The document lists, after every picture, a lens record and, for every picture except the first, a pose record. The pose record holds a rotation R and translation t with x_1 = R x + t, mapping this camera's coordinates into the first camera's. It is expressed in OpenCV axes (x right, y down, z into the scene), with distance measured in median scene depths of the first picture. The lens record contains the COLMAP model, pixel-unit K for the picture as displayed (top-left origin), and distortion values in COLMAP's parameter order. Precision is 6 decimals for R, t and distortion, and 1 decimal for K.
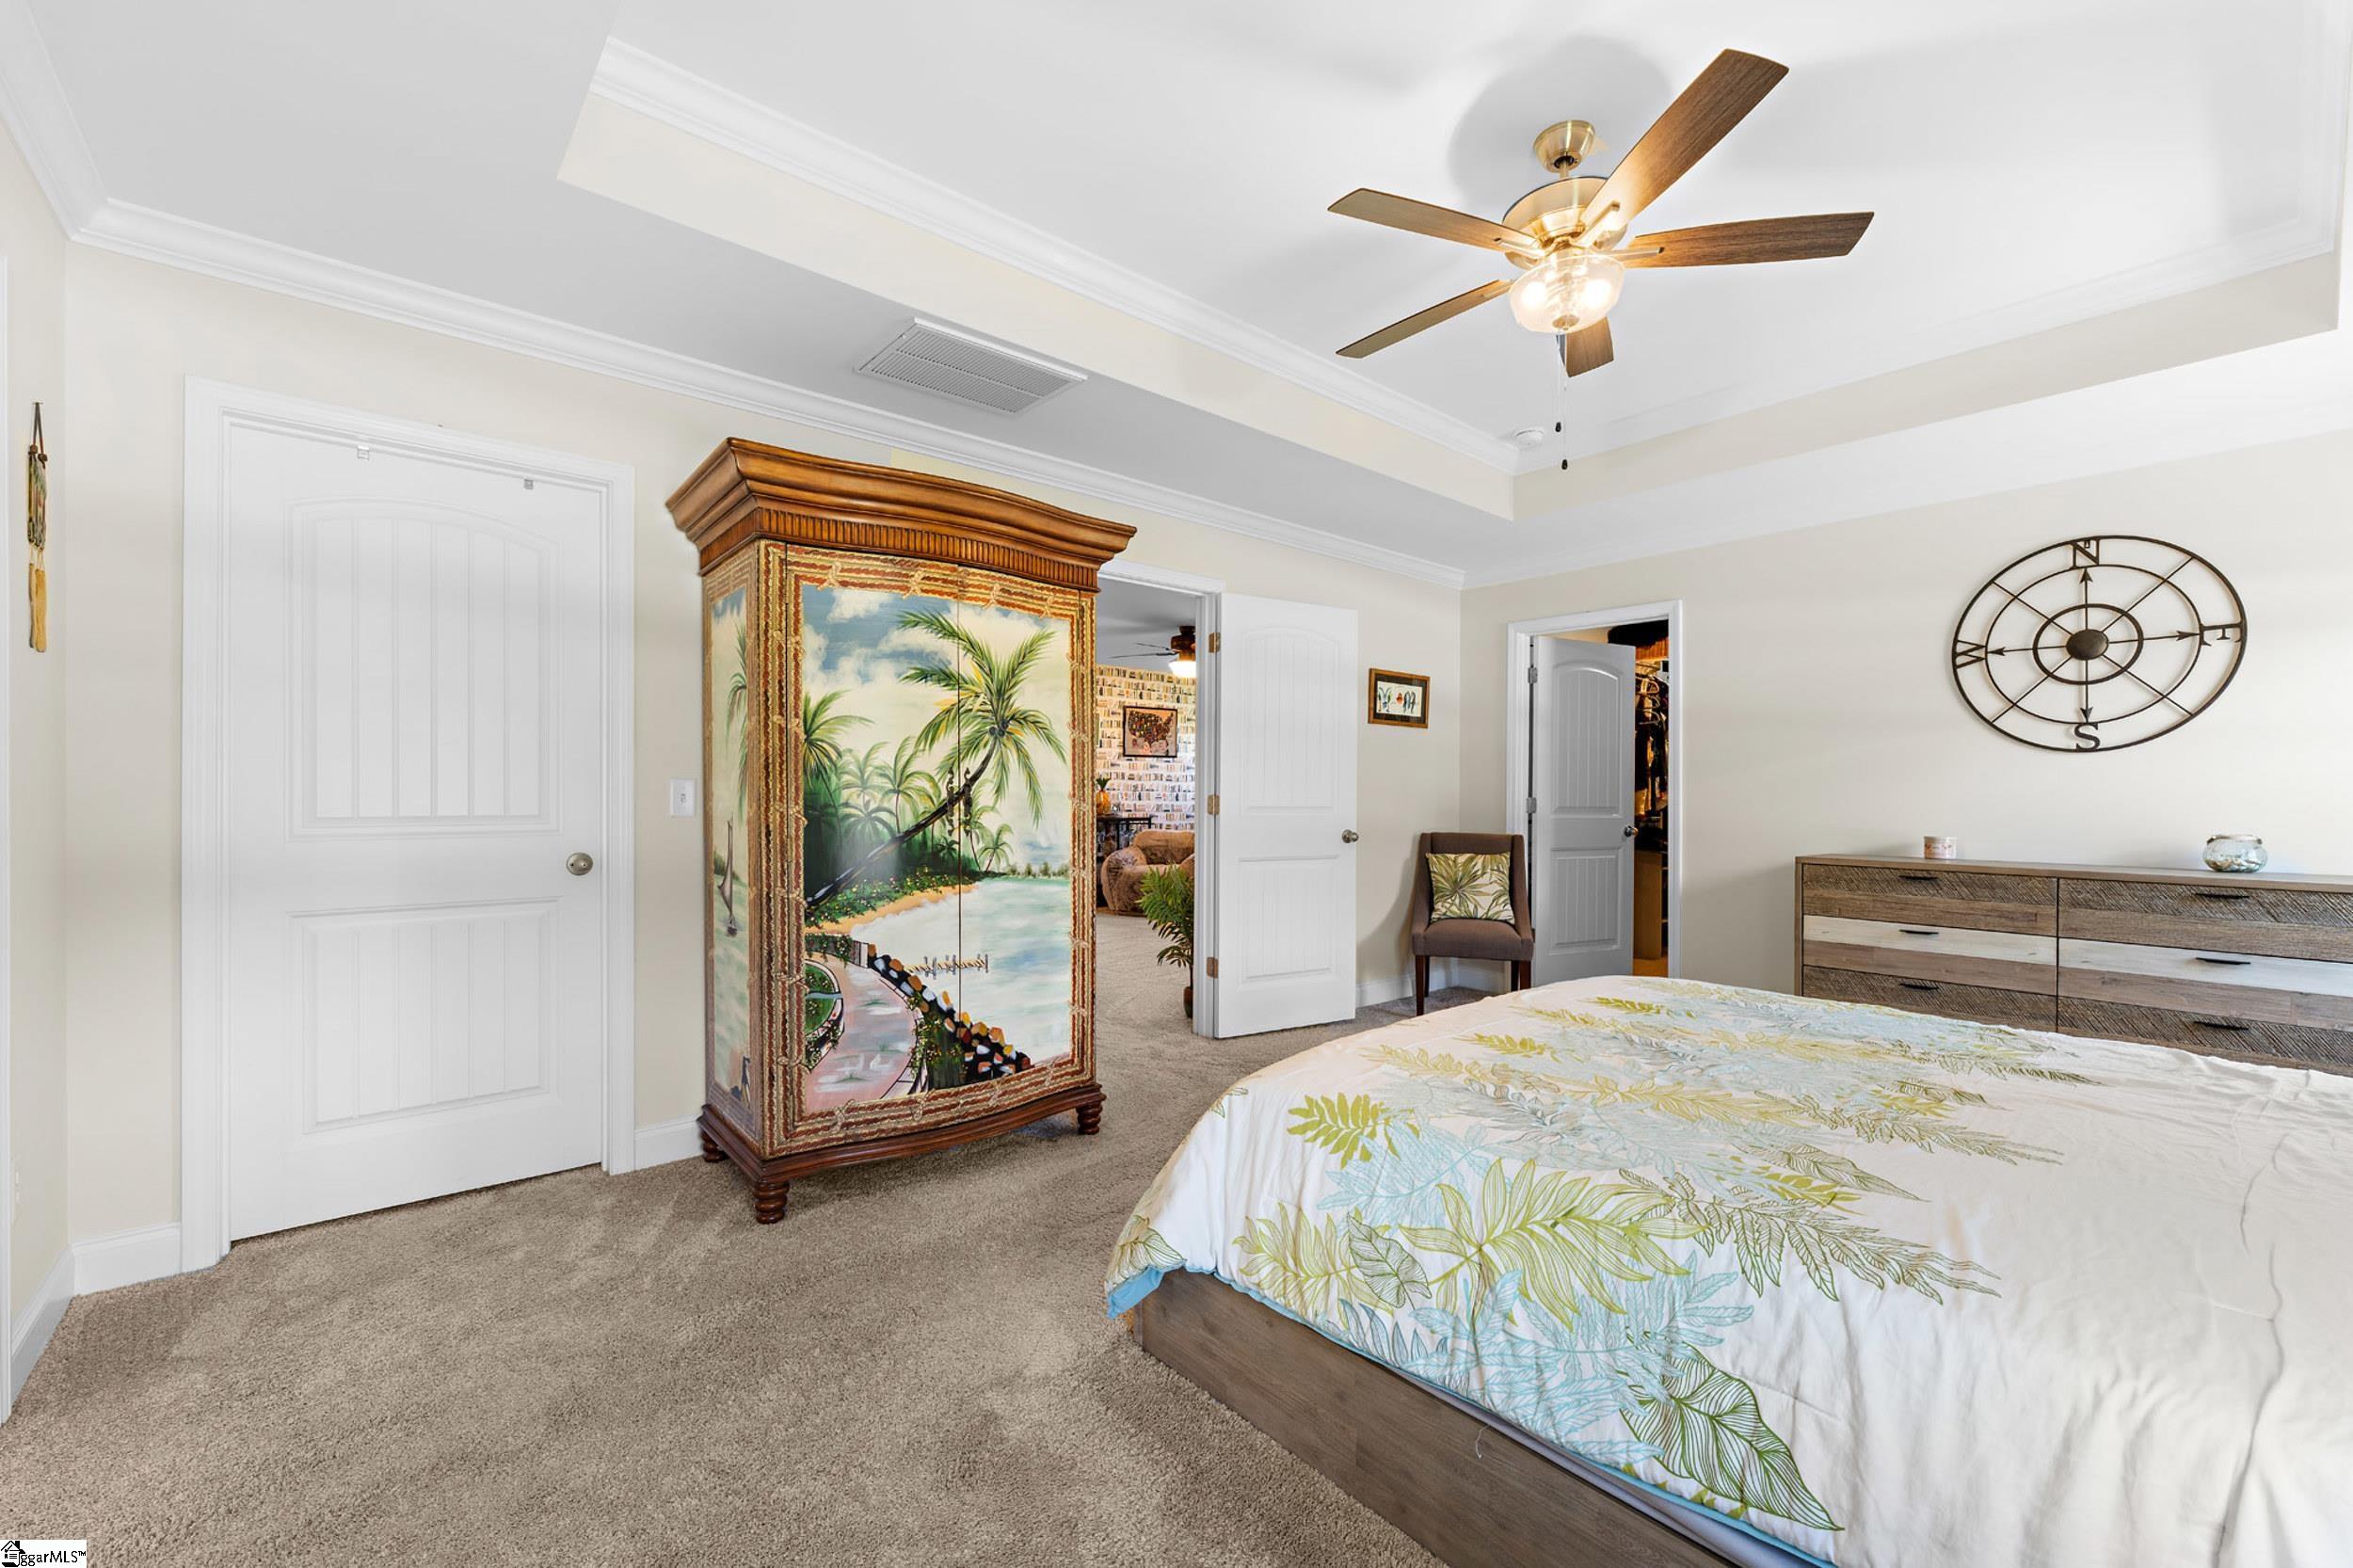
lens RADIAL K [[950.4, 0, 1187.8], [0, 950.4, 798.0], [0, 0, 1]] dist [-0.002427, 0.000441]
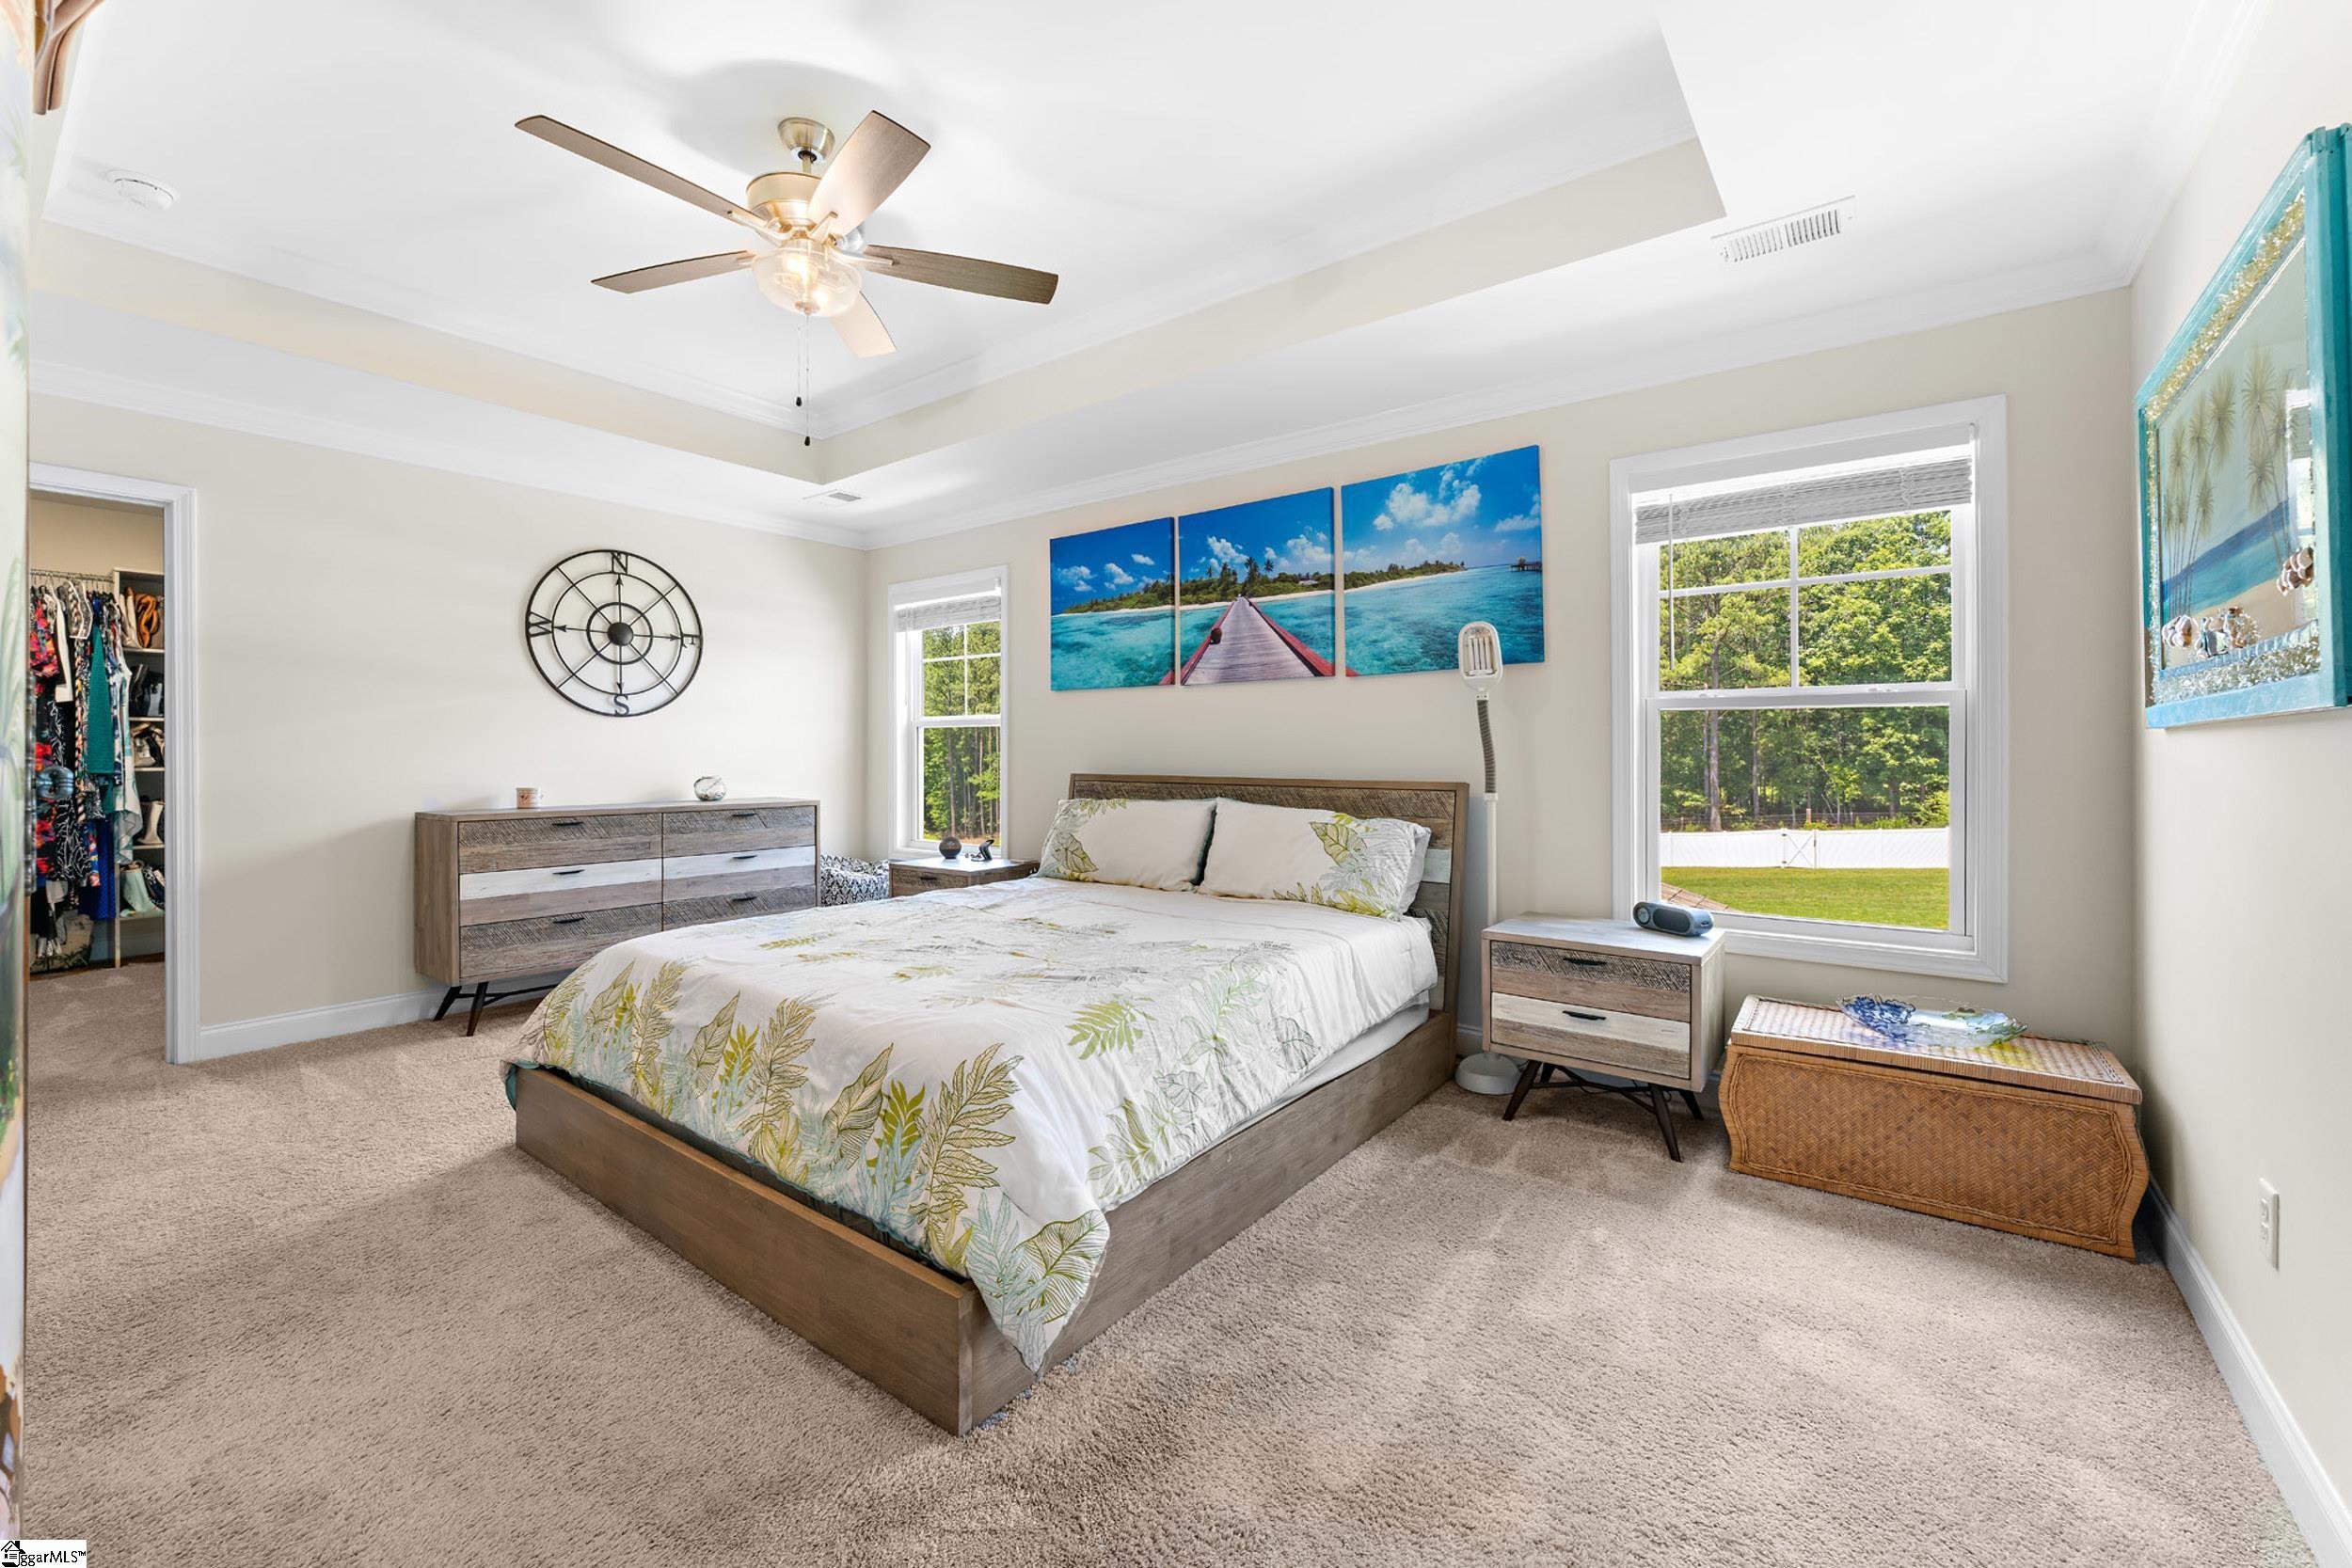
lens RADIAL K [[950.0, 0, 1165.1], [0, 950.0, 752.1], [0, 0, 1]] dist [-0.002427, 0.000441]
pose [[-0.202988, -0.006091, 0.979162, -0.478902], [0.004049, 0.999967, 0.007060, -0.006389], [-0.979173, 0.005398, -0.202957, 0.543964]]
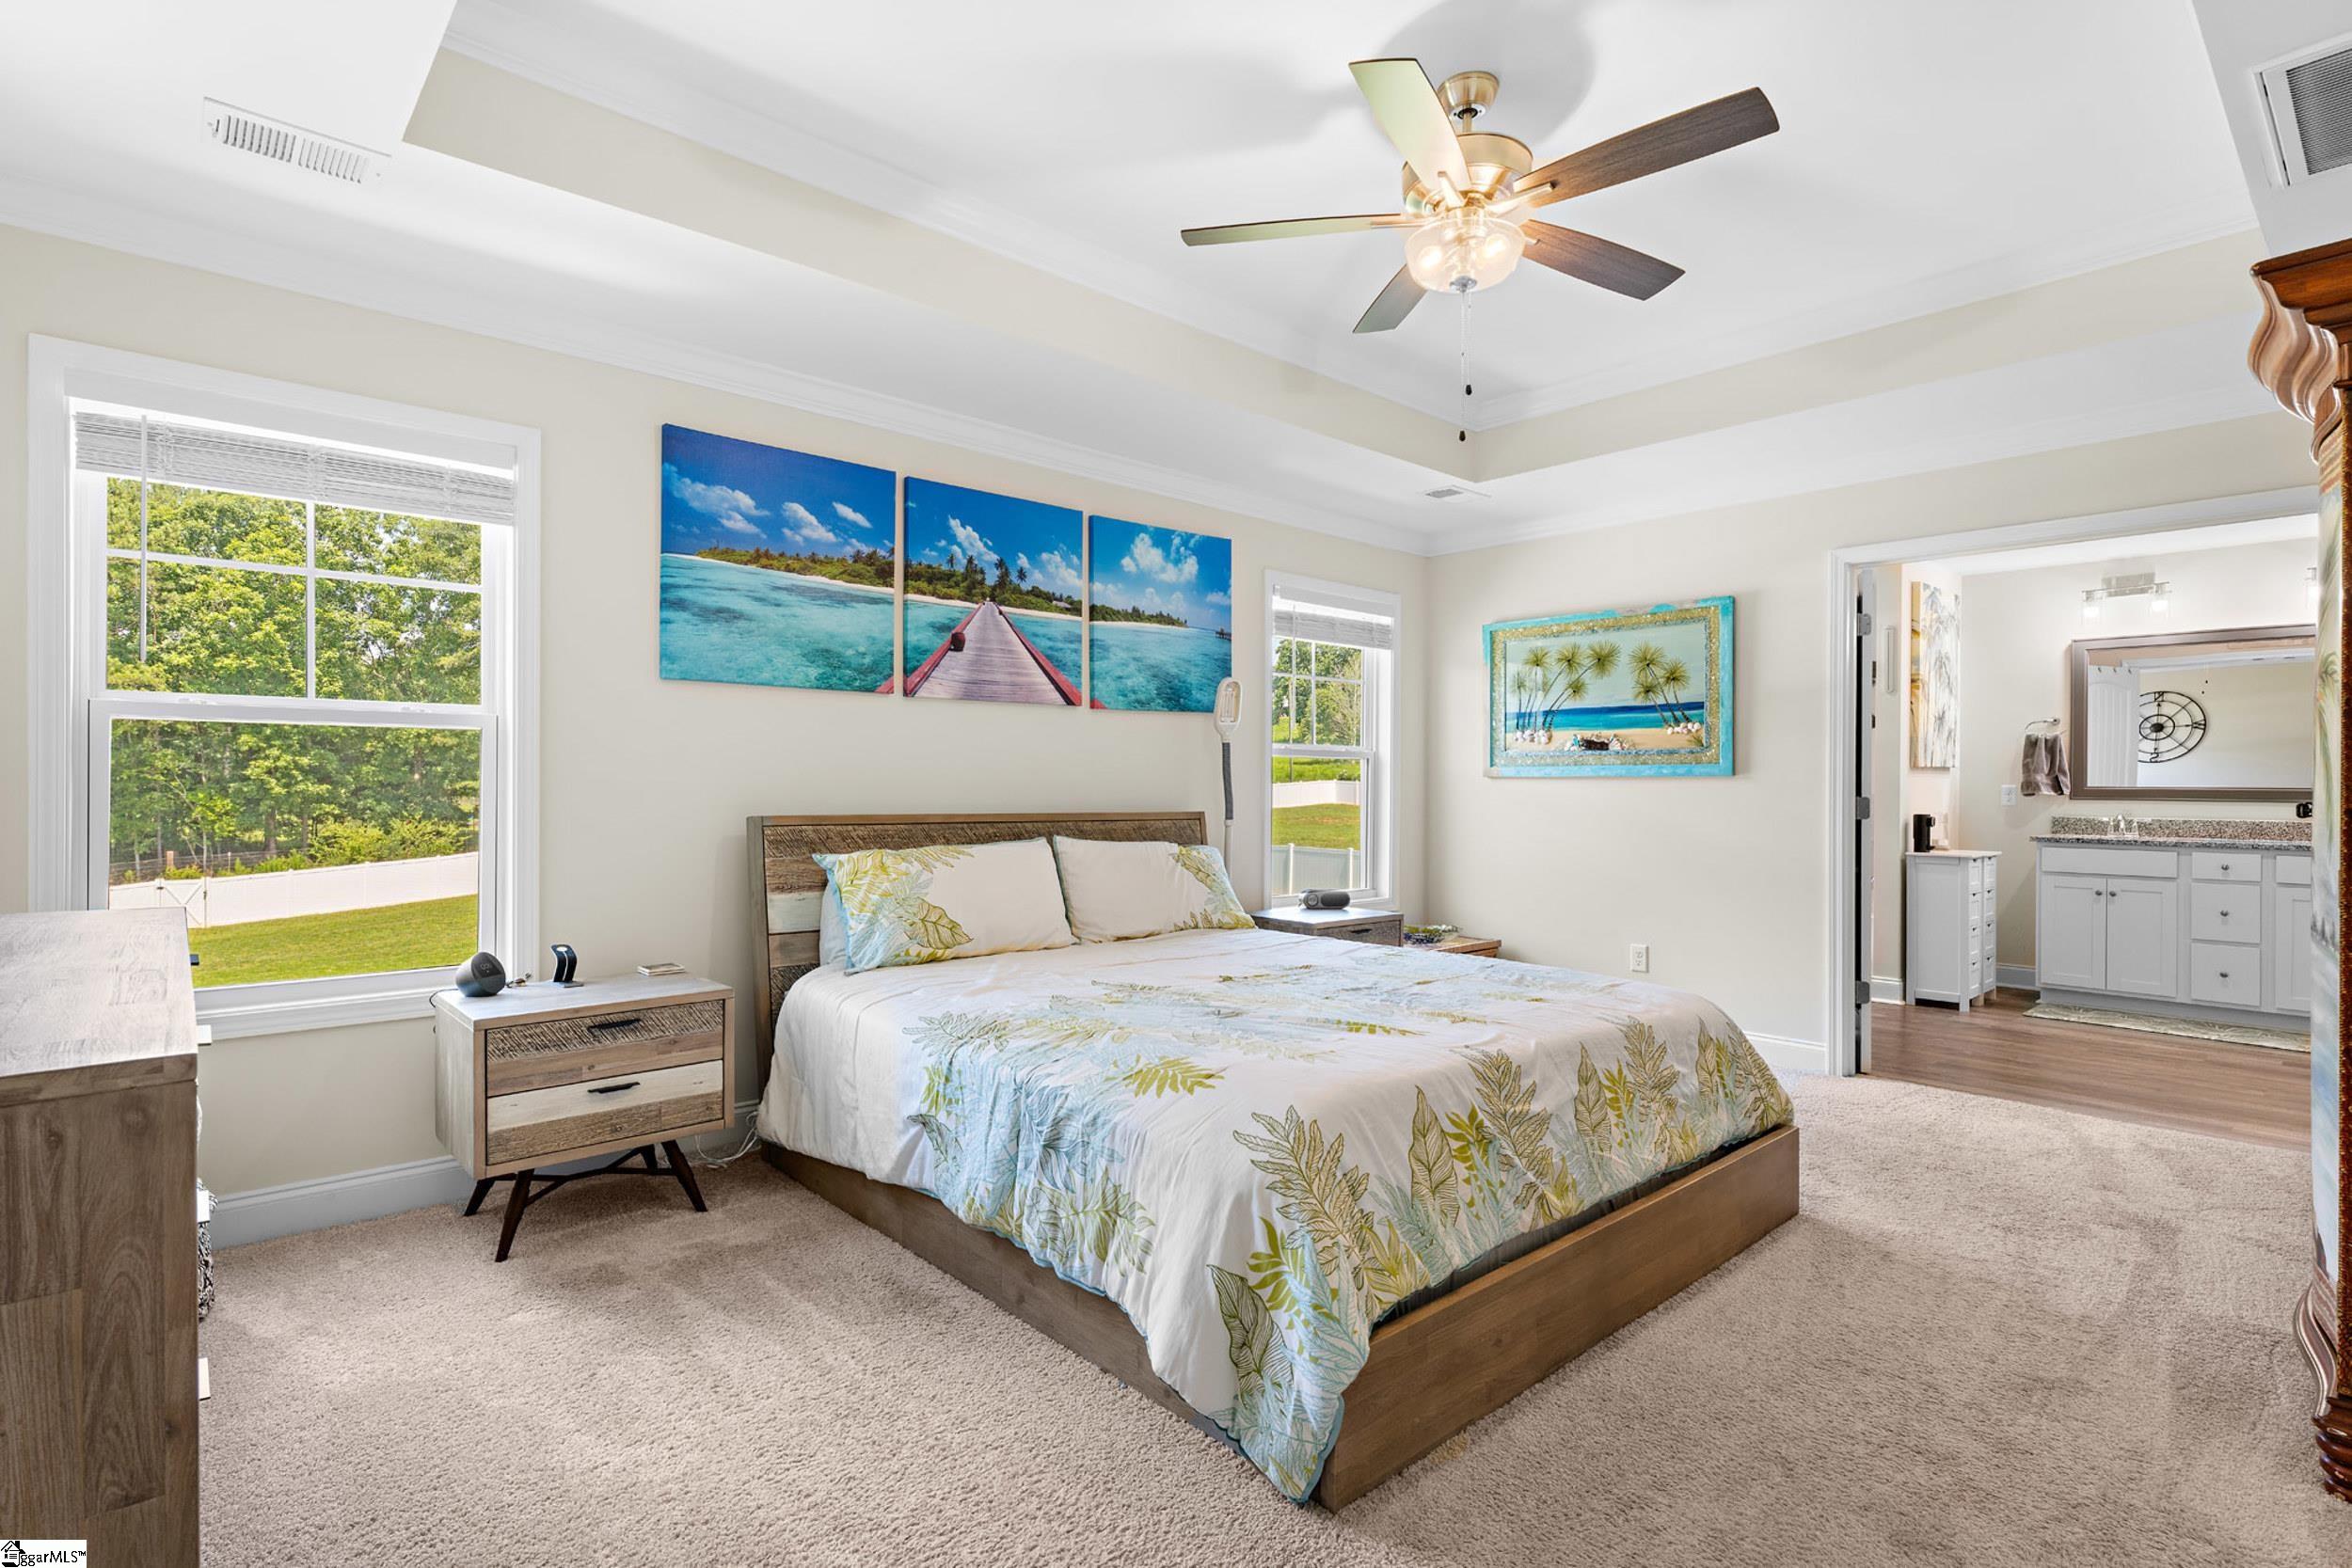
lens RADIAL K [[1142.0, 0, 1166.8], [0, 1142.0, 787.1], [0, 0, 1]] dist [-0.003103, 0.000366]
pose [[-0.999788, -0.014137, -0.014988, 0.462645], [-0.014249, 0.999871, 0.007429, -0.006015], [0.014881, 0.007641, -0.999860, 1.400254]]
